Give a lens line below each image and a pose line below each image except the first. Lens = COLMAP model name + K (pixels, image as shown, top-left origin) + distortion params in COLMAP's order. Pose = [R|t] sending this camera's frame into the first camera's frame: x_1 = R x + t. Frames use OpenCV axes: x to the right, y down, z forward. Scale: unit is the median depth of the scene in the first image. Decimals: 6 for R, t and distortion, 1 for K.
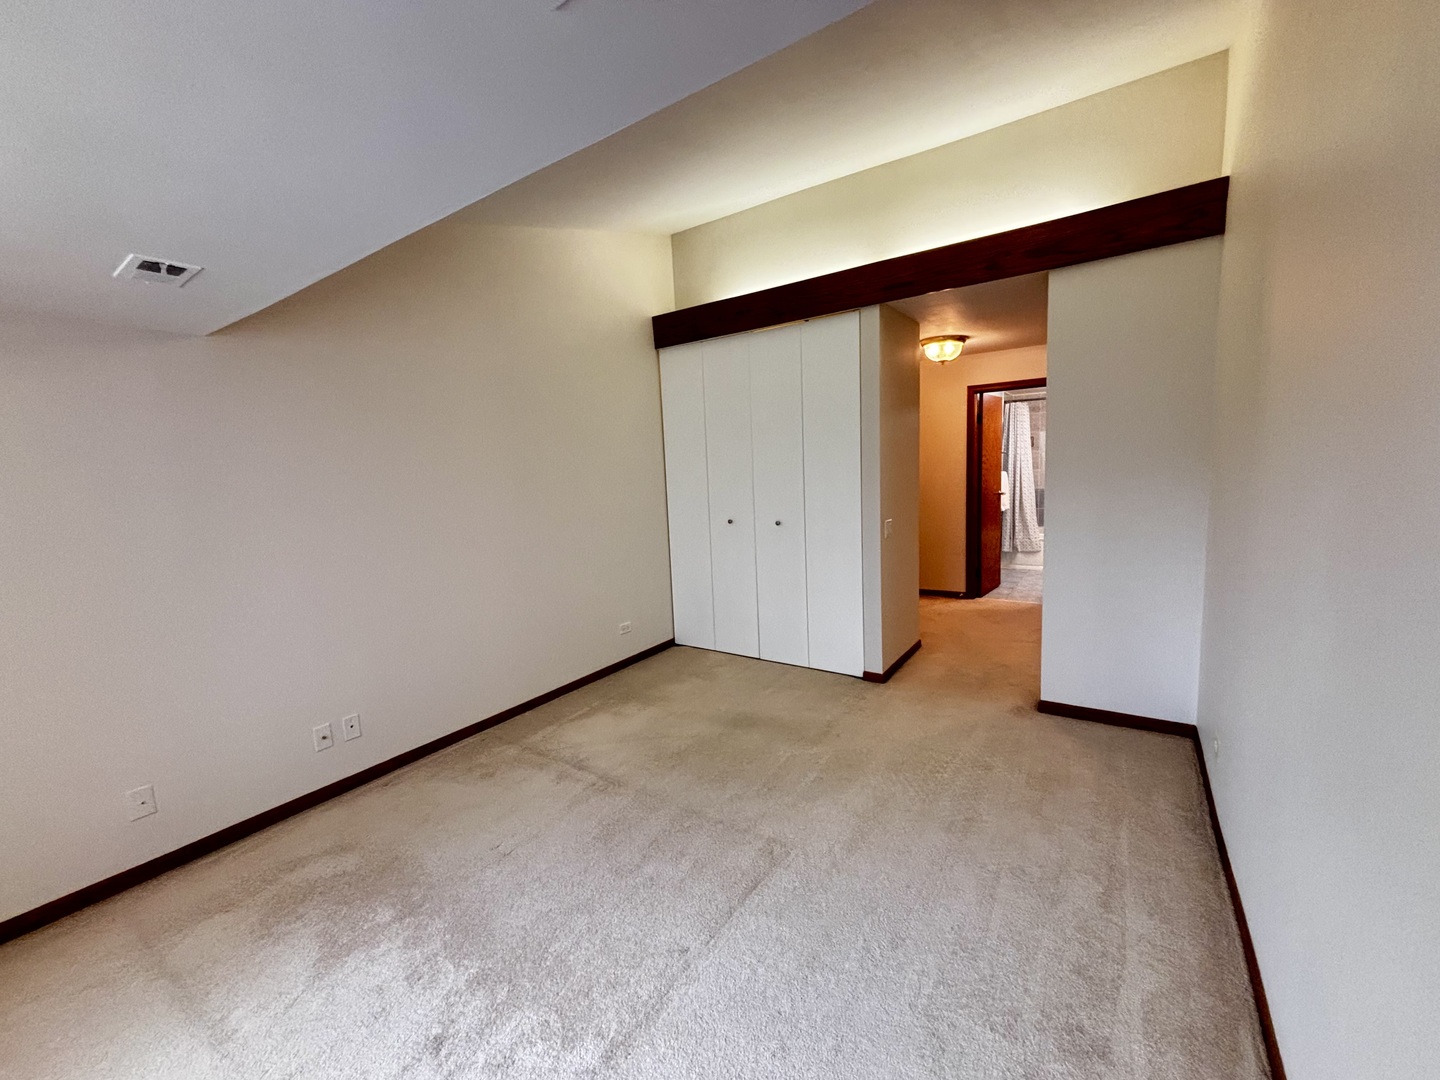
lens RADIAL K [[582.9, 0, 719.9], [0, 582.9, 540.8], [0, 0, 1]] dist [-0.002491, 0.000777]
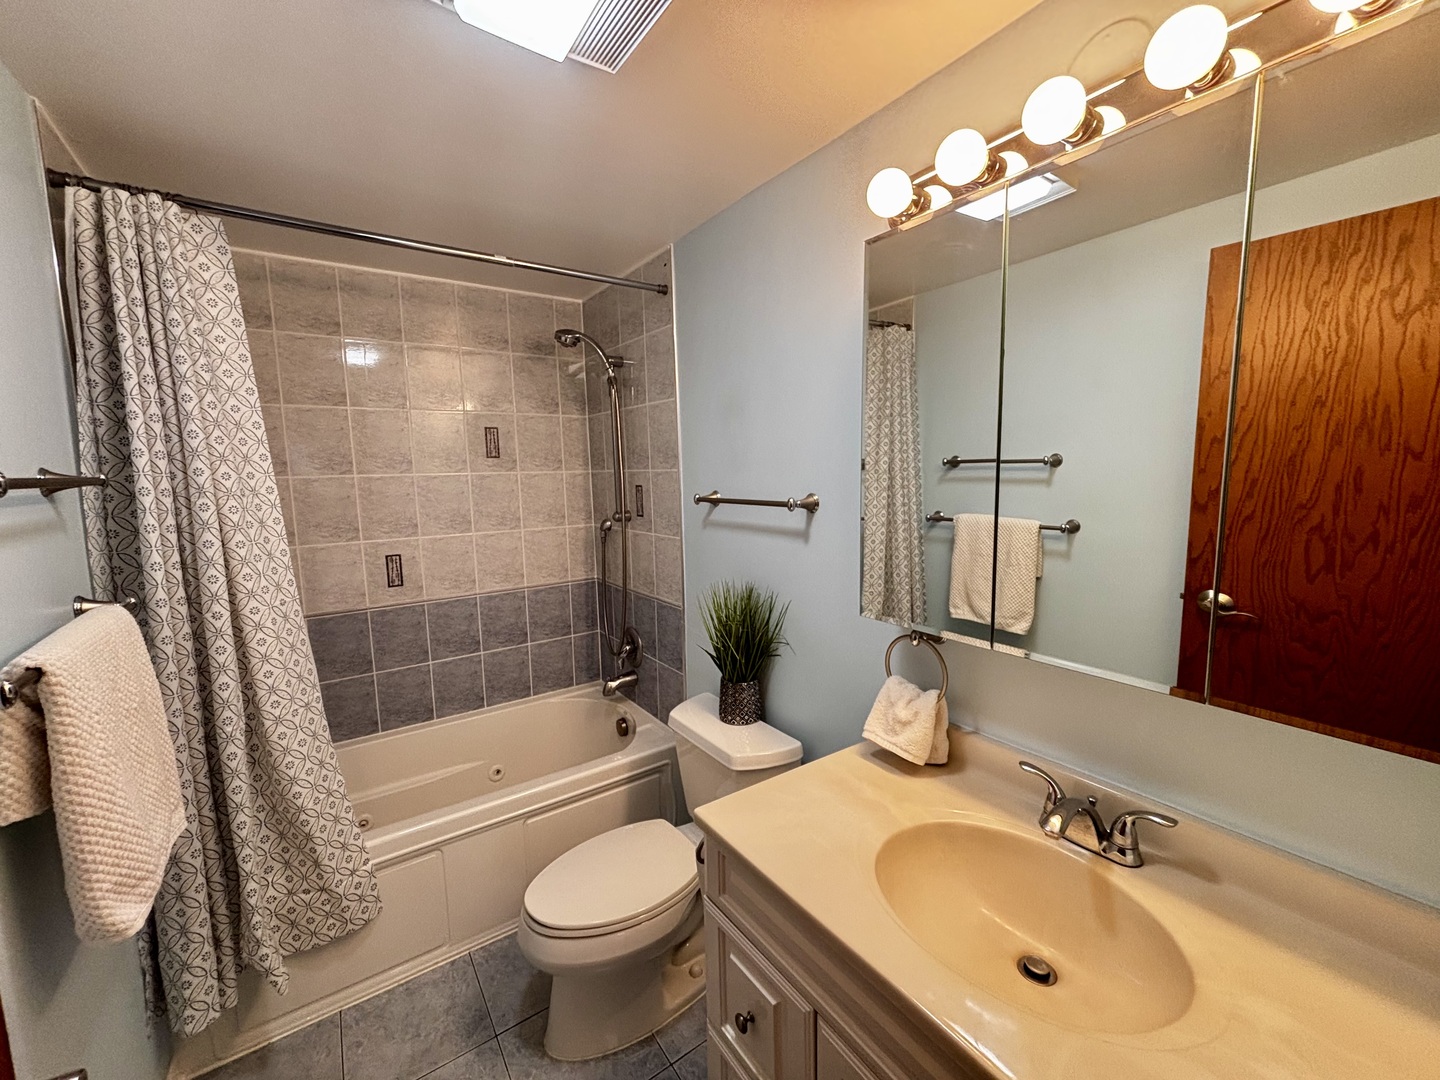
lens RADIAL K [[582.9, 0, 720.8], [0, 582.9, 540.6], [0, 0, 1]] dist [-0.002491, 0.000777]
pose [[0.355725, -0.081402, 0.931039, 0.400266], [0.120730, 0.991855, 0.040592, -0.110686], [-0.926760, 0.097965, 0.362655, 0.784272]]
